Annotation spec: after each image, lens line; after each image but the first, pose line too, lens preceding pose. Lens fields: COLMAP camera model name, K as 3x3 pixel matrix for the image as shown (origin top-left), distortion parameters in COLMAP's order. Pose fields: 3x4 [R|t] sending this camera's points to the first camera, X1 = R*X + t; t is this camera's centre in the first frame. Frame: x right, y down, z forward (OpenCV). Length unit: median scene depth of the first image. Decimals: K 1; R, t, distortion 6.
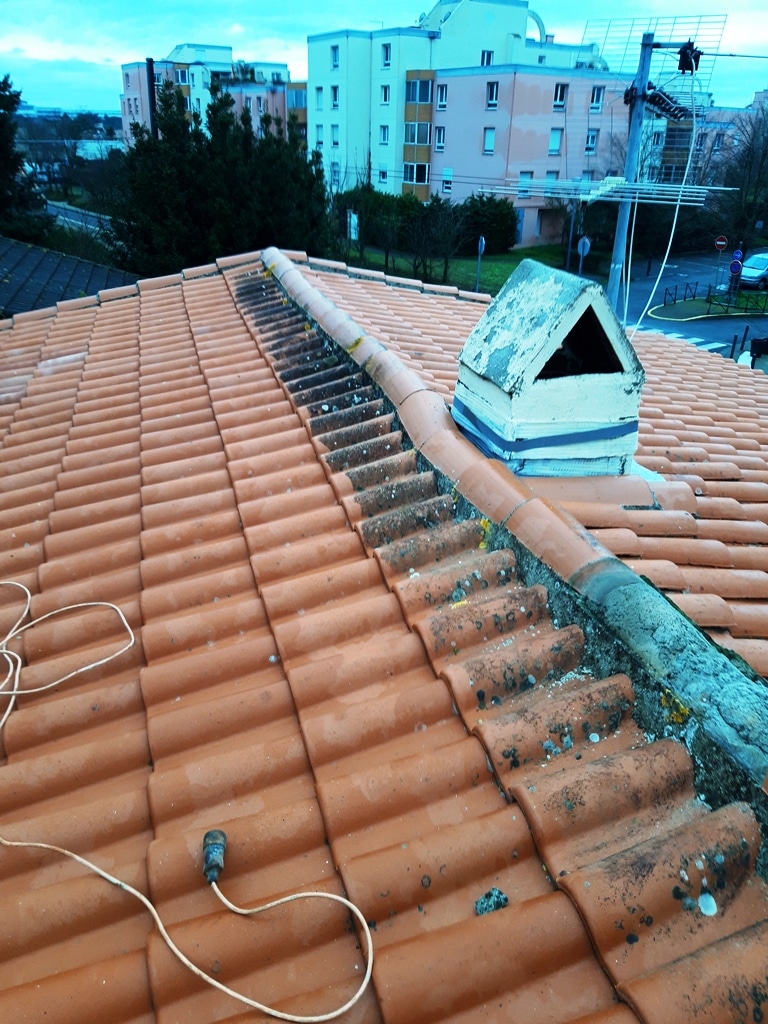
lens RADIAL K [[779.3, 0, 379.4], [0, 779.3, 524.2], [0, 0, 1]] dist [0.120682, -0.128774]
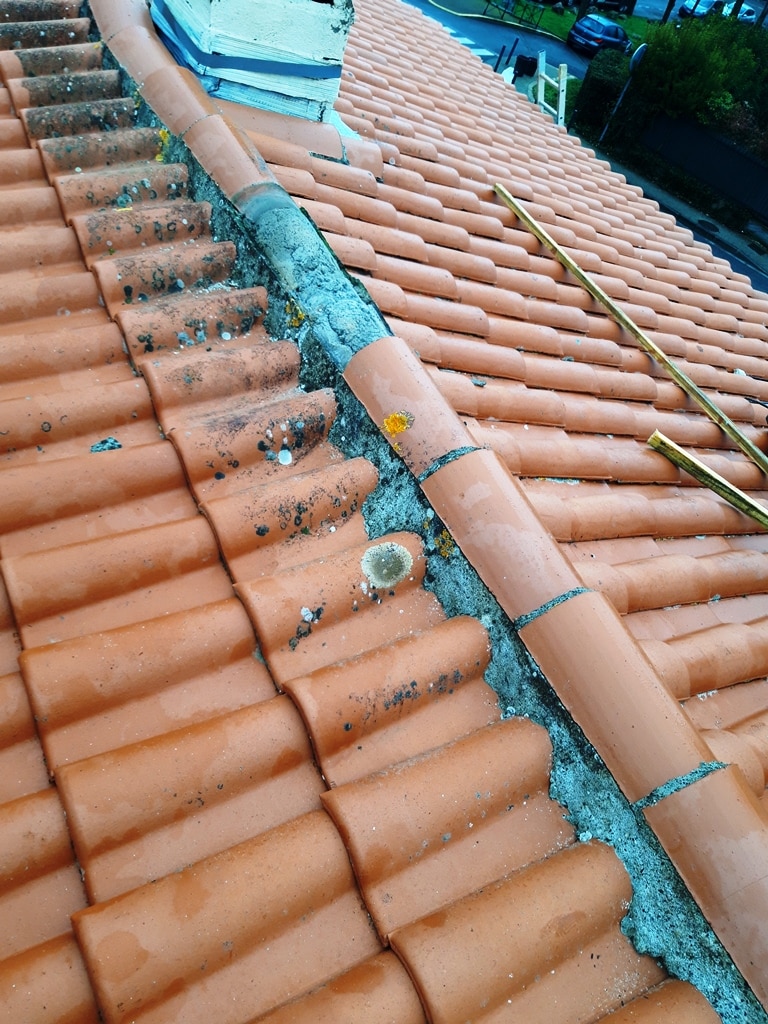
lens RADIAL K [[790.6, 0, 384.0], [0, 790.6, 512.0], [0, 0, 1]] dist [0.098211, -0.112328]
pose [[0.943403, 0.054230, 0.327184, 0.110873], [-0.159608, 0.939021, 0.304572, 0.108871], [-0.290716, -0.339555, 0.894531, -0.146304]]
